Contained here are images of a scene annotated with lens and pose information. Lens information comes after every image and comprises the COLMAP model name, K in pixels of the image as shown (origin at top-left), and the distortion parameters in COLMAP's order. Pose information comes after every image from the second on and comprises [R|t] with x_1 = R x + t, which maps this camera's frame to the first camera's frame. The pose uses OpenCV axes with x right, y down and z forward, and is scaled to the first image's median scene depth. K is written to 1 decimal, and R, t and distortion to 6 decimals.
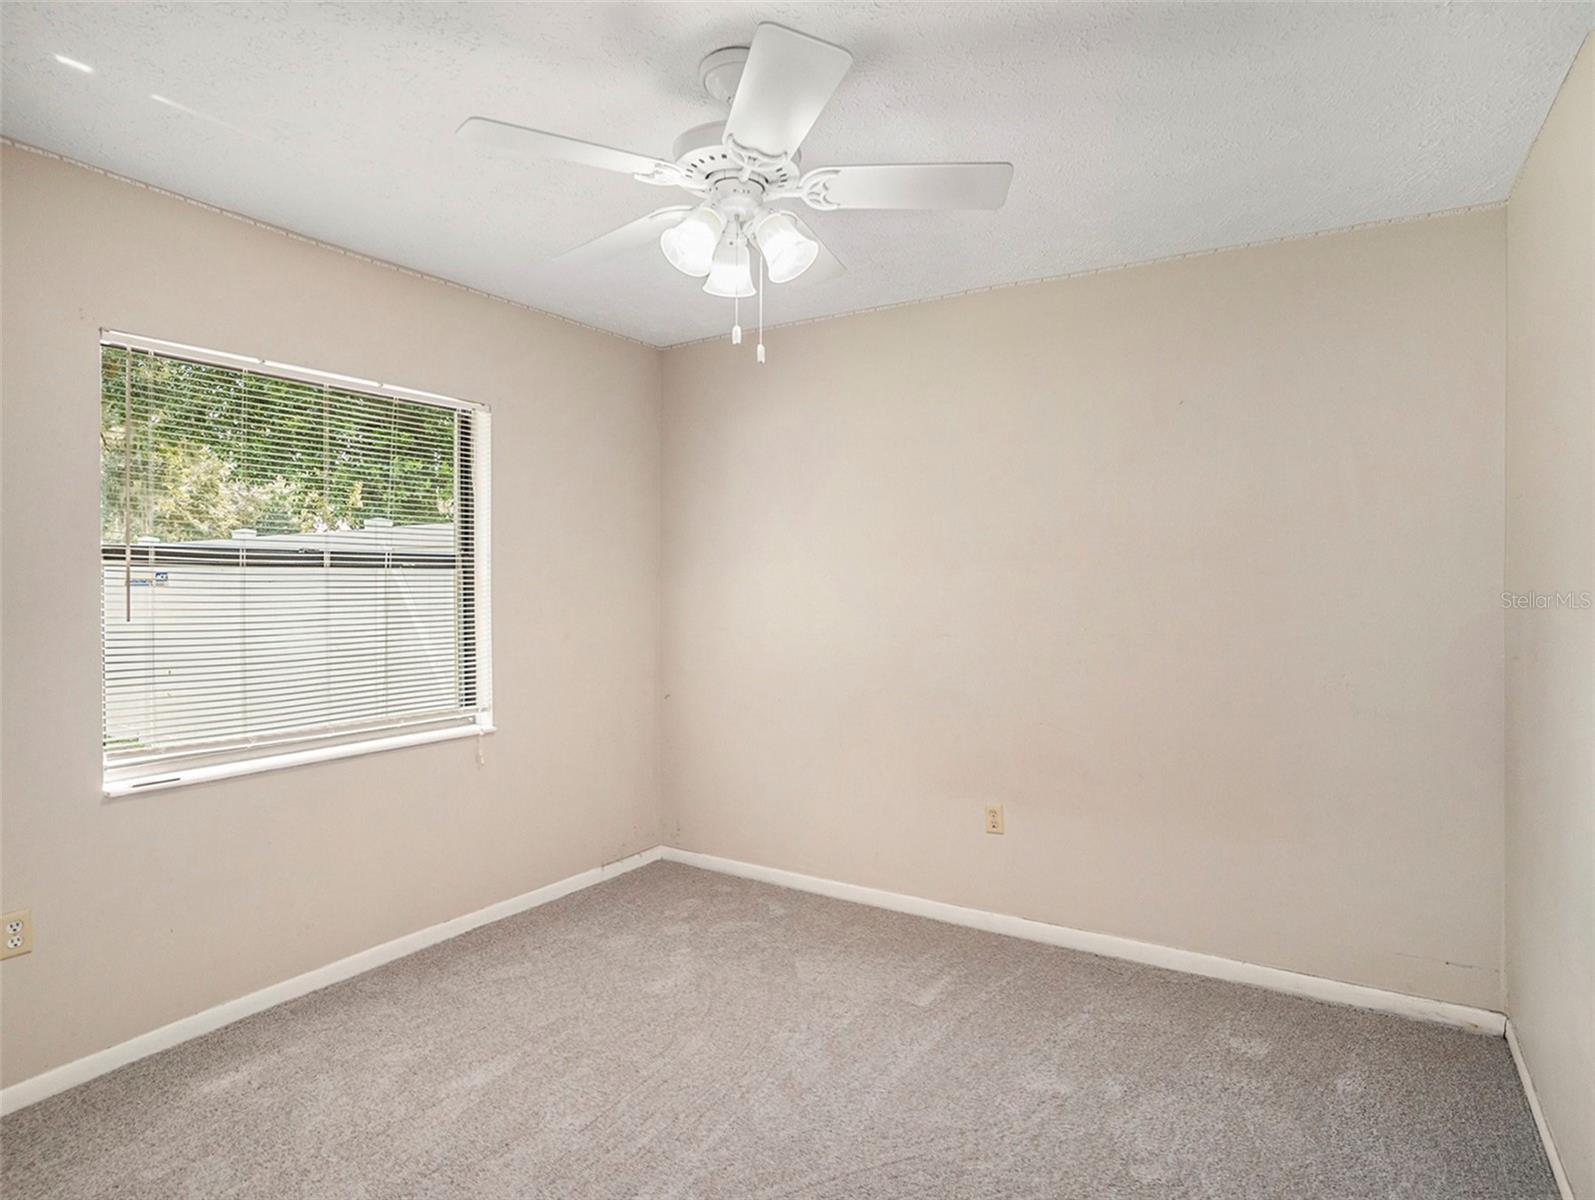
lens RADIAL K [[876.7, 0, 786.9], [0, 876.7, 596.3], [0, 0, 1]] dist [-0.084742, 0.040828]
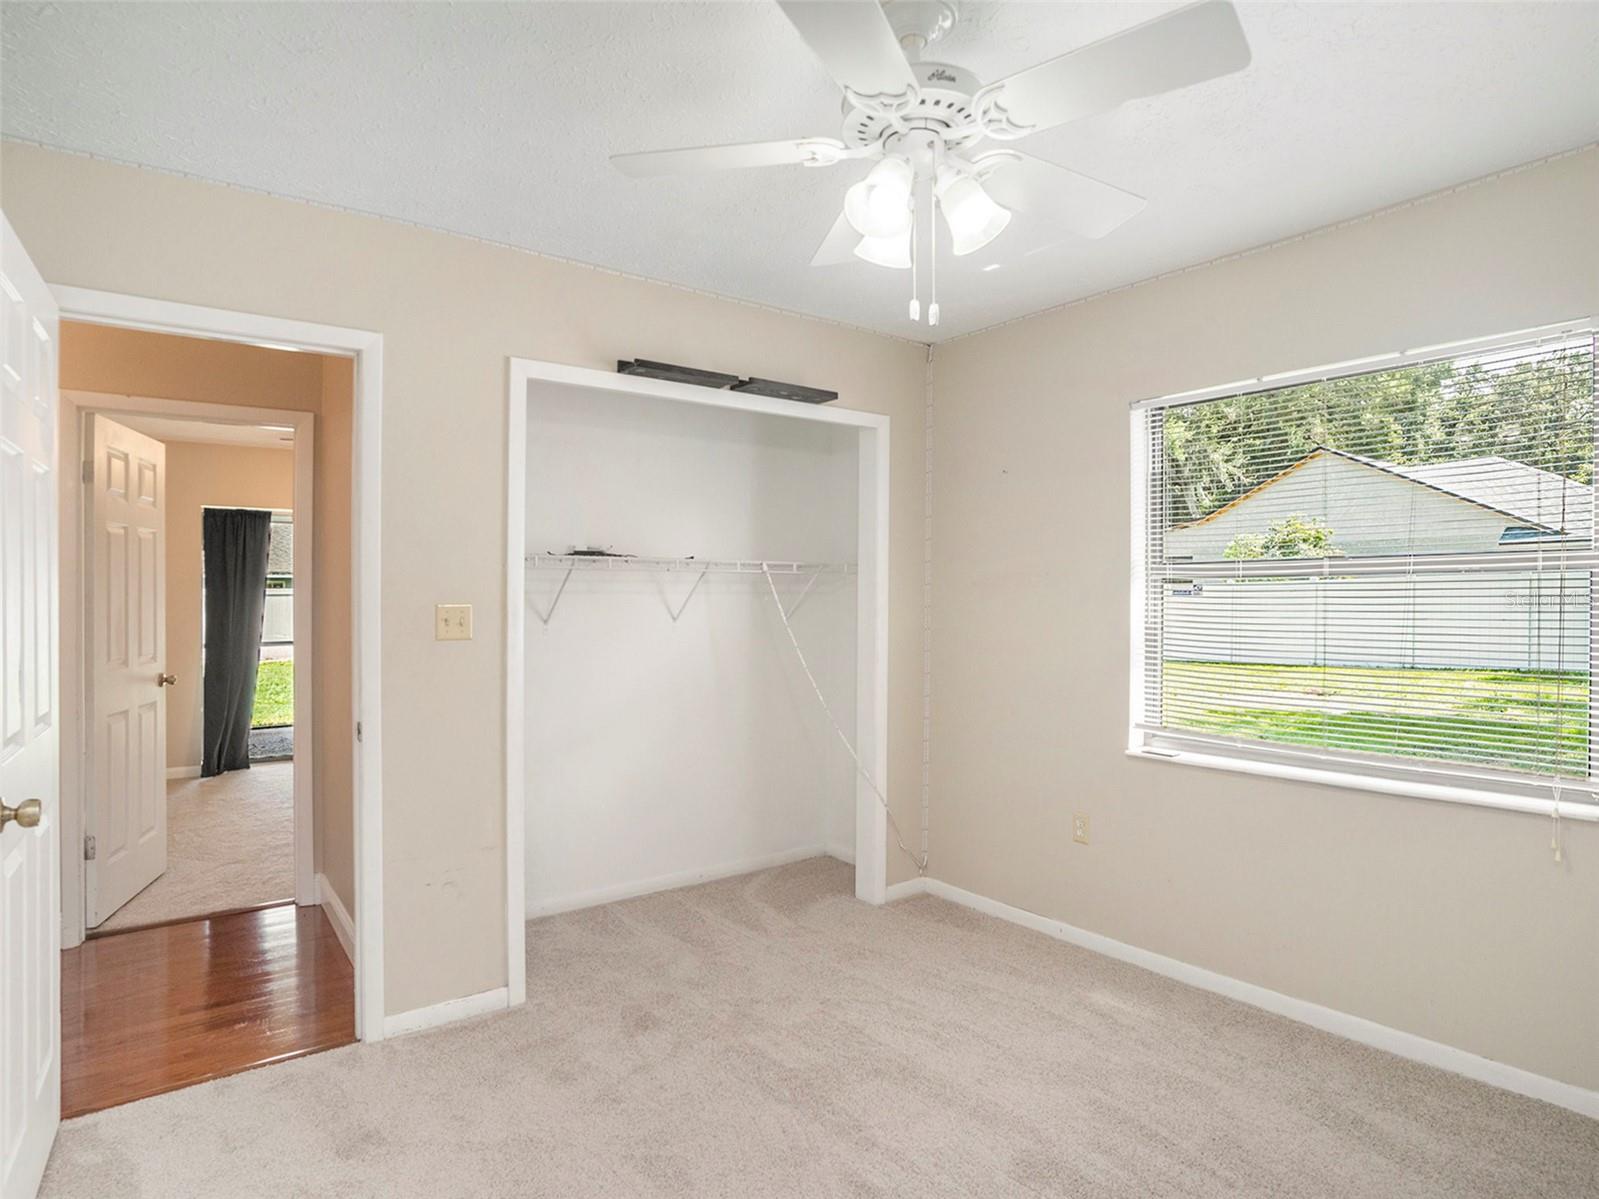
lens RADIAL K [[878.9, 0, 788.9], [0, 878.9, 595.8], [0, 0, 1]] dist [-0.084742, 0.040828]
pose [[-0.318341, 0.002209, -0.947974, 0.600776], [-0.007163, 0.999963, 0.004736, -0.014144], [0.947949, 0.008298, -0.318313, 0.855012]]
